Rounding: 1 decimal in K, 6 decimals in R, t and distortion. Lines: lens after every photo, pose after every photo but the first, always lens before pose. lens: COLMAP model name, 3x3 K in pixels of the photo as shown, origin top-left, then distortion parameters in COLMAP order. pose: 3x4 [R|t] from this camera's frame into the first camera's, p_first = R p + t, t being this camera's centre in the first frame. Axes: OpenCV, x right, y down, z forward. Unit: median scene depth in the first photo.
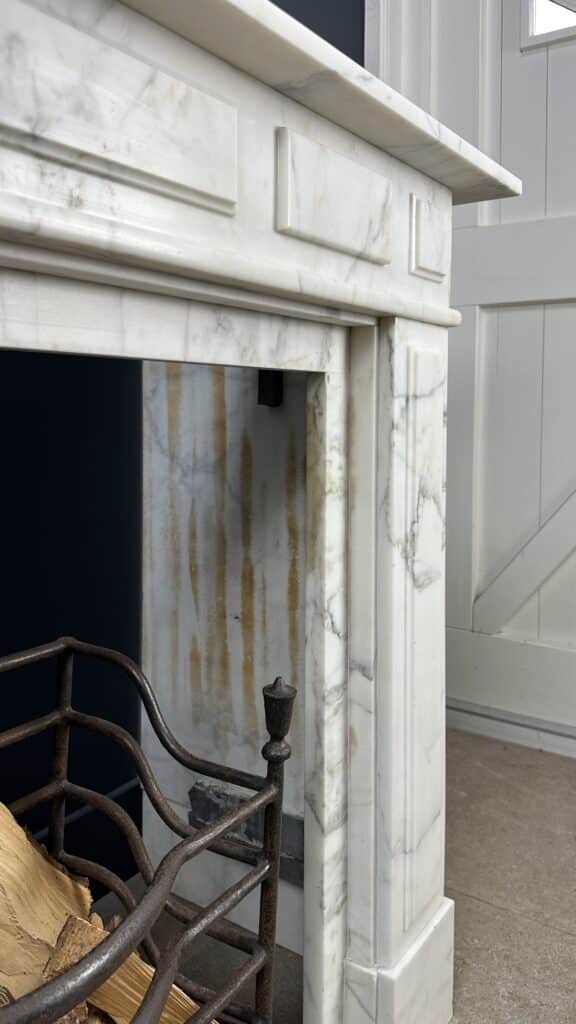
lens RADIAL K [[767.8, 0, 288.1], [0, 767.8, 447.1], [0, 0, 1]] dist [0.092387, -0.066267]
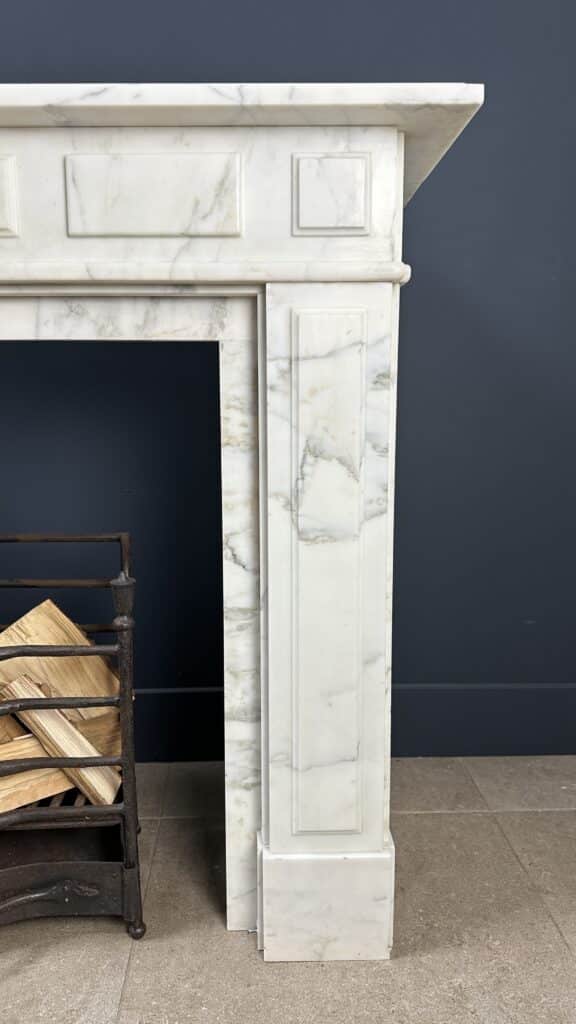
lens RADIAL K [[746.2, 0, 269.1], [0, 746.2, 516.3], [0, 0, 1]] dist [0.124607, -0.208541]
pose [[0.579912, 0.121267, -0.805603, 0.999995], [-0.036590, 0.991739, 0.122946, 0.023519], [0.813857, -0.041821, 0.579558, 0.370958]]
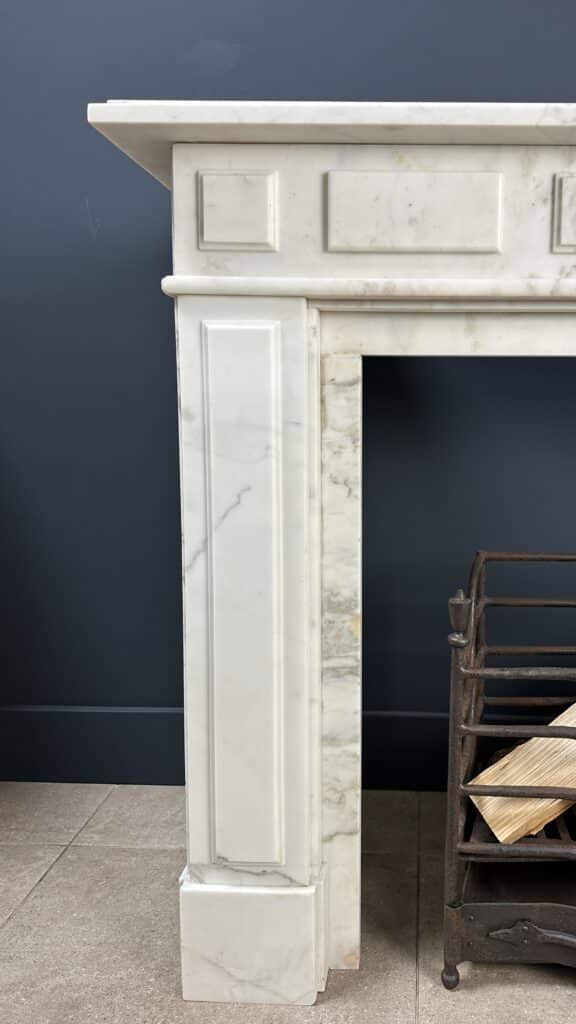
lens RADIAL K [[768.8, 0, 412.0], [0, 768.8, 492.8], [0, 0, 1]] dist [0.090897, -0.164608]
pose [[0.550068, 0.091188, -0.830126, 0.490070], [-0.057307, 0.995799, 0.071413, 0.061457], [0.833151, 0.008290, 0.552983, -0.356942]]
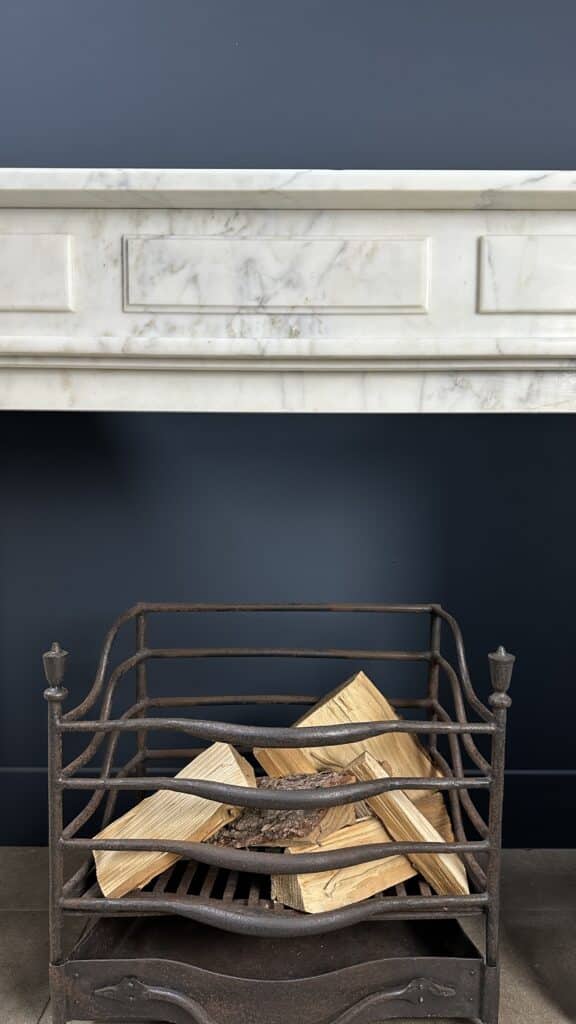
lens RADIAL K [[755.6, 0, 324.2], [0, 755.6, 513.3], [0, 0, 1]] dist [0.083044, -0.119433]
pose [[0.570019, 0.049678, -0.820129, 0.731796], [-0.047489, 0.998494, 0.027475, 0.040978], [0.820258, 0.023286, 0.571519, -0.002054]]
